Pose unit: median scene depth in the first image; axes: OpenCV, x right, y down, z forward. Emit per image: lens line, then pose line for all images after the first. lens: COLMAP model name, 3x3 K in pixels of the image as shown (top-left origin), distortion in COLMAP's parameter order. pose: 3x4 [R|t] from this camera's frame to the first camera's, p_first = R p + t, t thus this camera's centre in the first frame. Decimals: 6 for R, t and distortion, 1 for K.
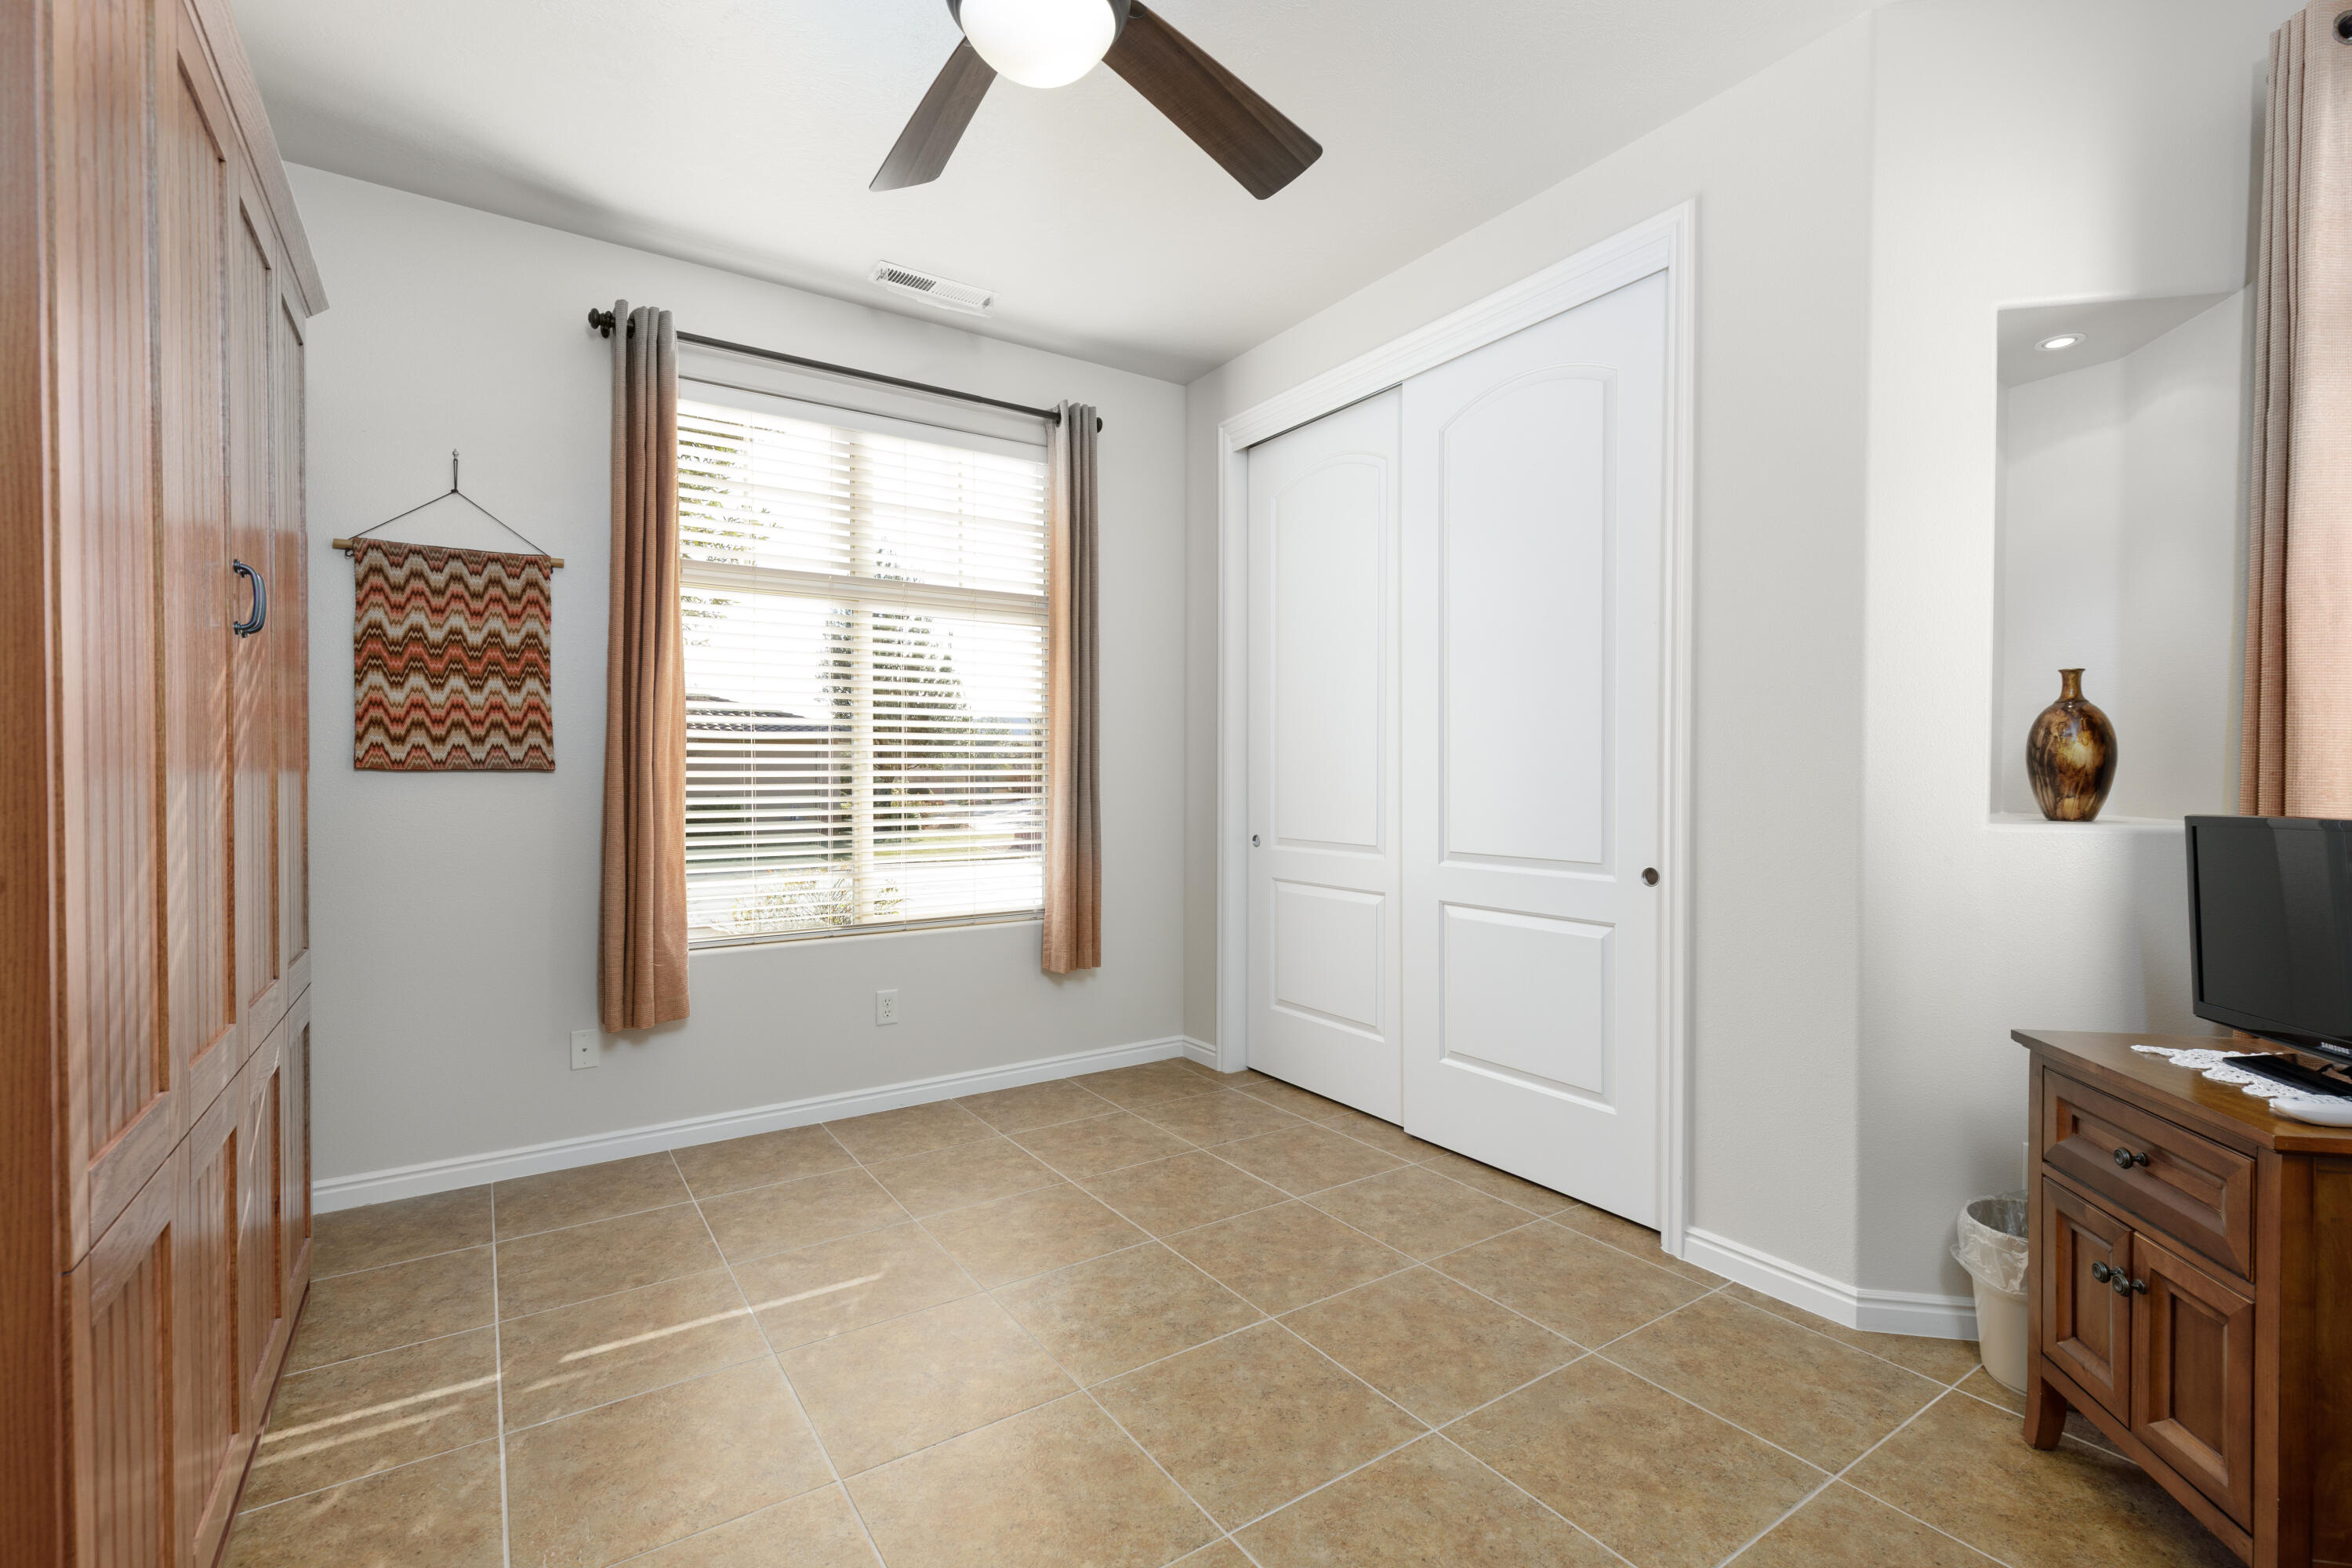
lens RADIAL K [[1054.0, 0, 1179.1], [0, 1054.0, 781.6], [0, 0, 1]] dist [0.005269, -0.000125]
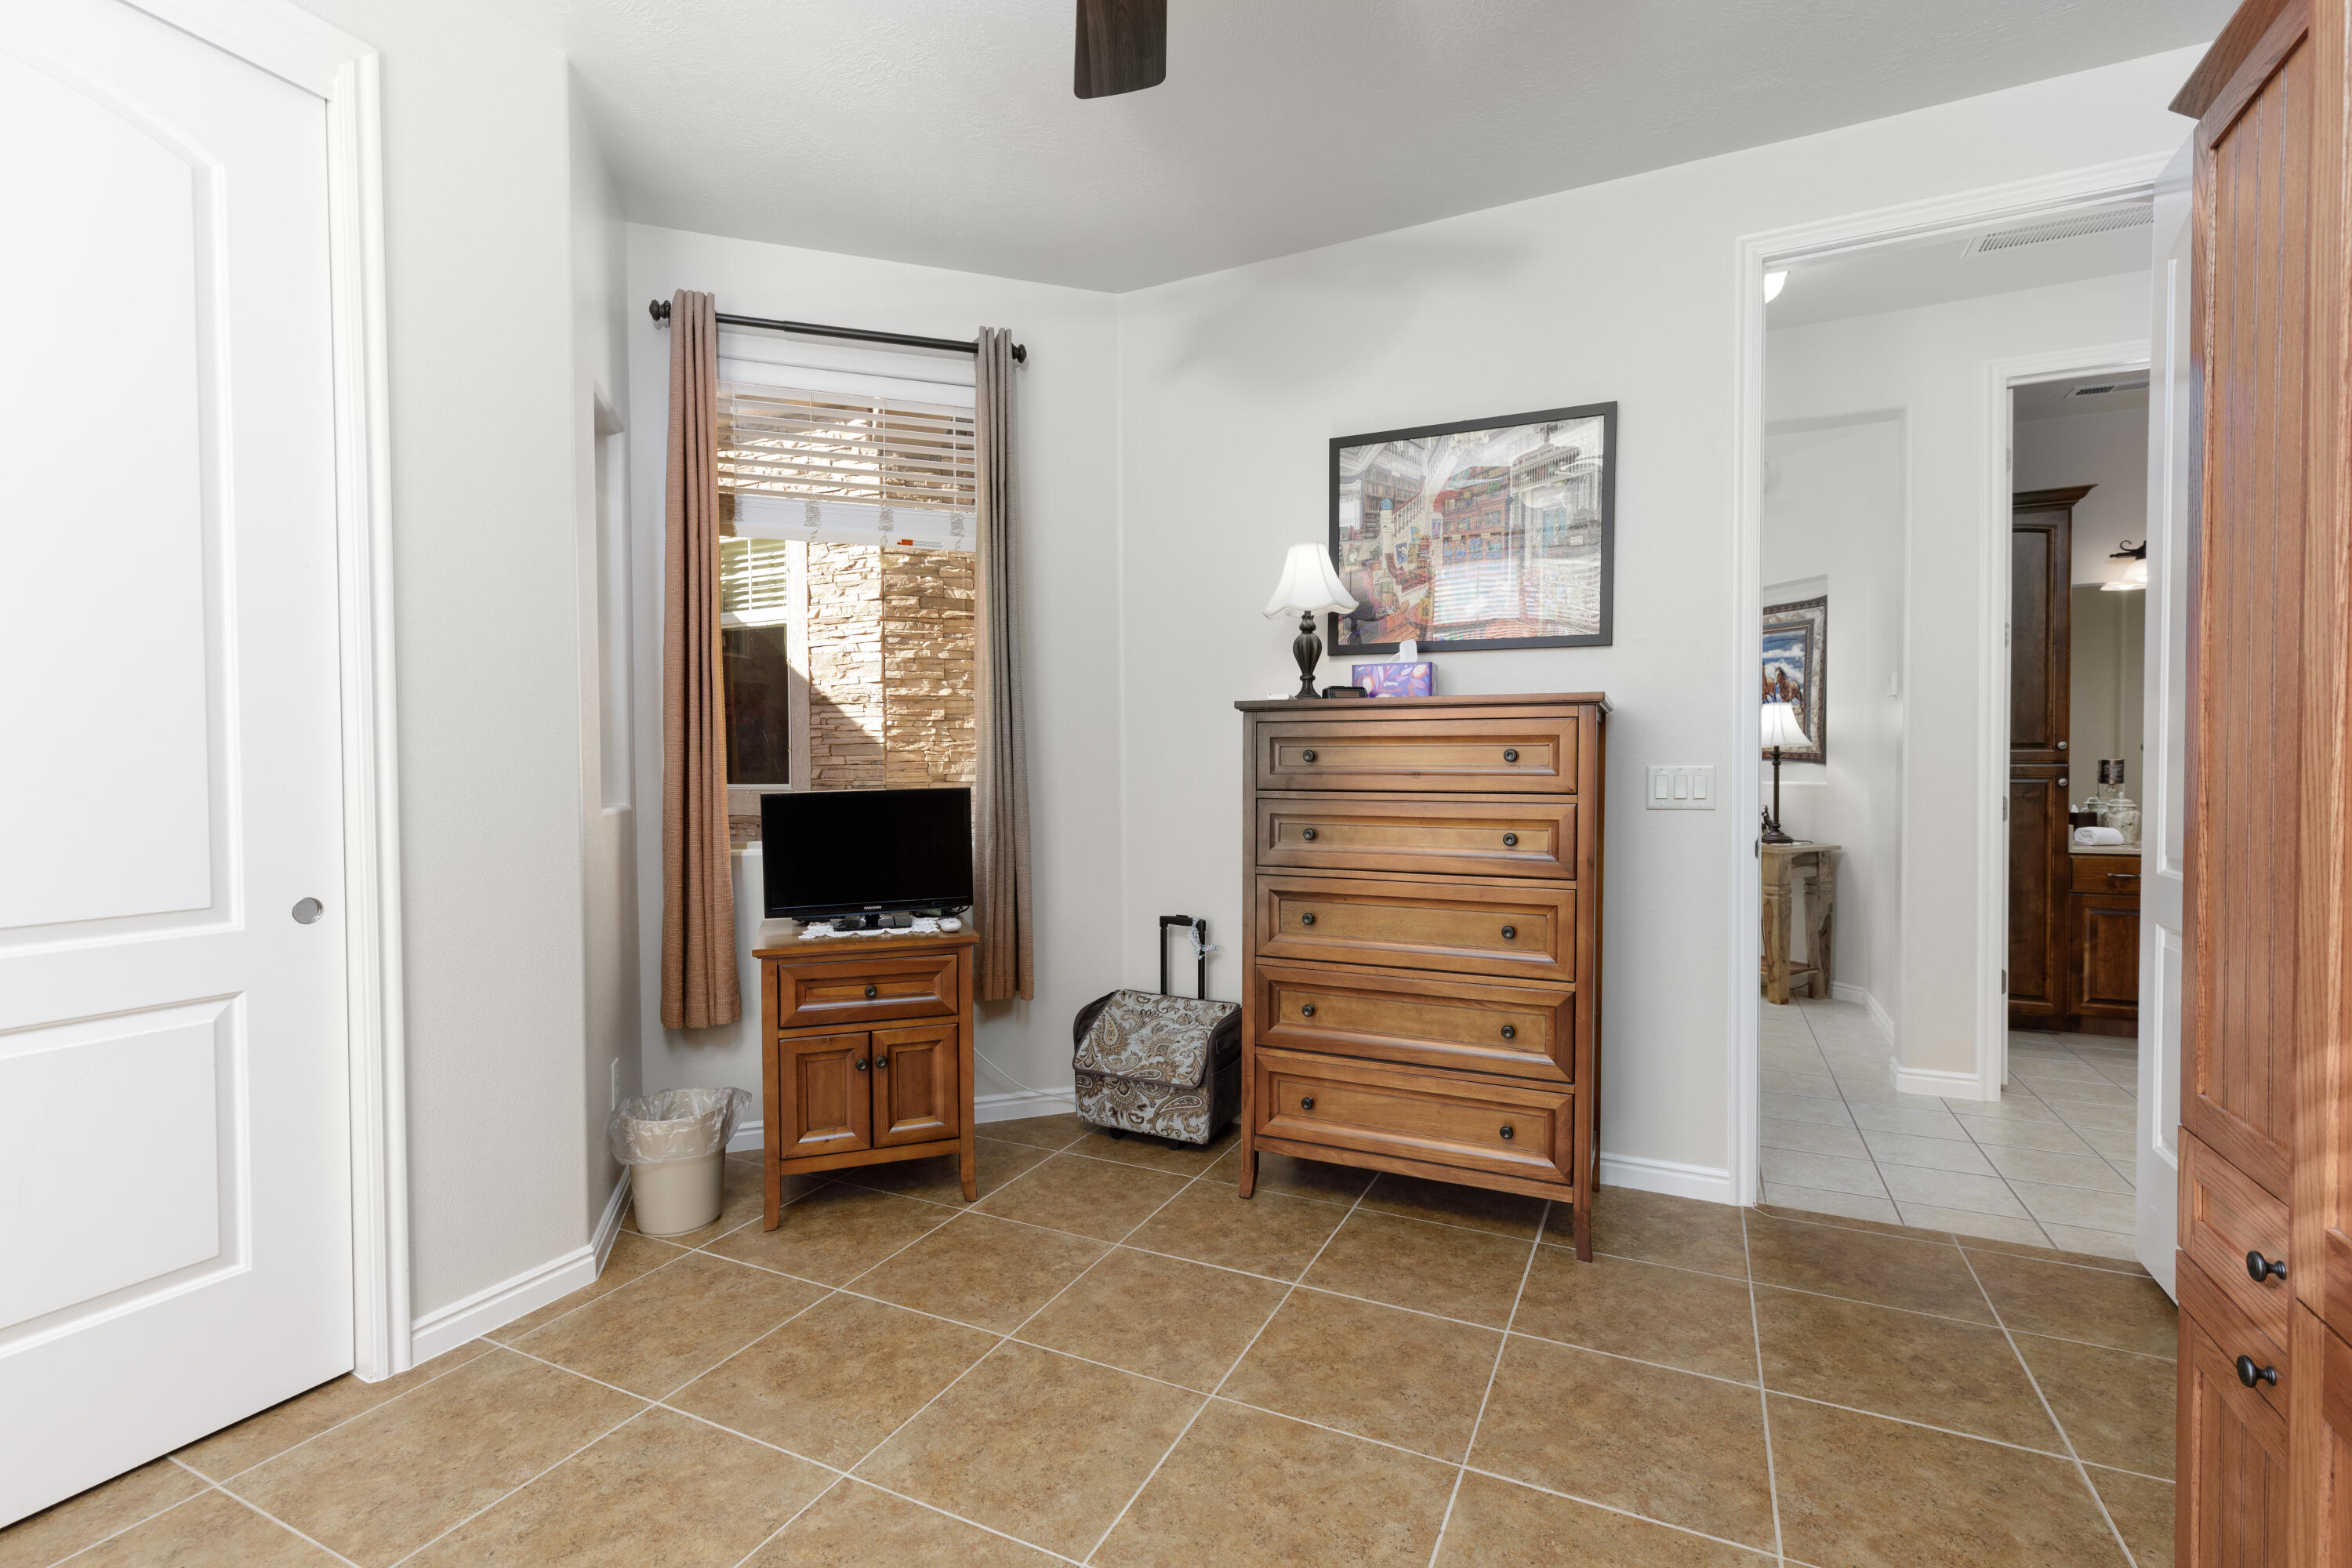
lens RADIAL K [[1054.0, 0, 1177.0], [0, 1054.0, 789.4], [0, 0, 1]] dist [0.005269, -0.000125]
pose [[-0.506095, -0.013420, 0.862373, -0.604150], [0.013070, 0.999645, 0.023227, -0.004307], [-0.862378, 0.023026, -0.505740, 1.042867]]
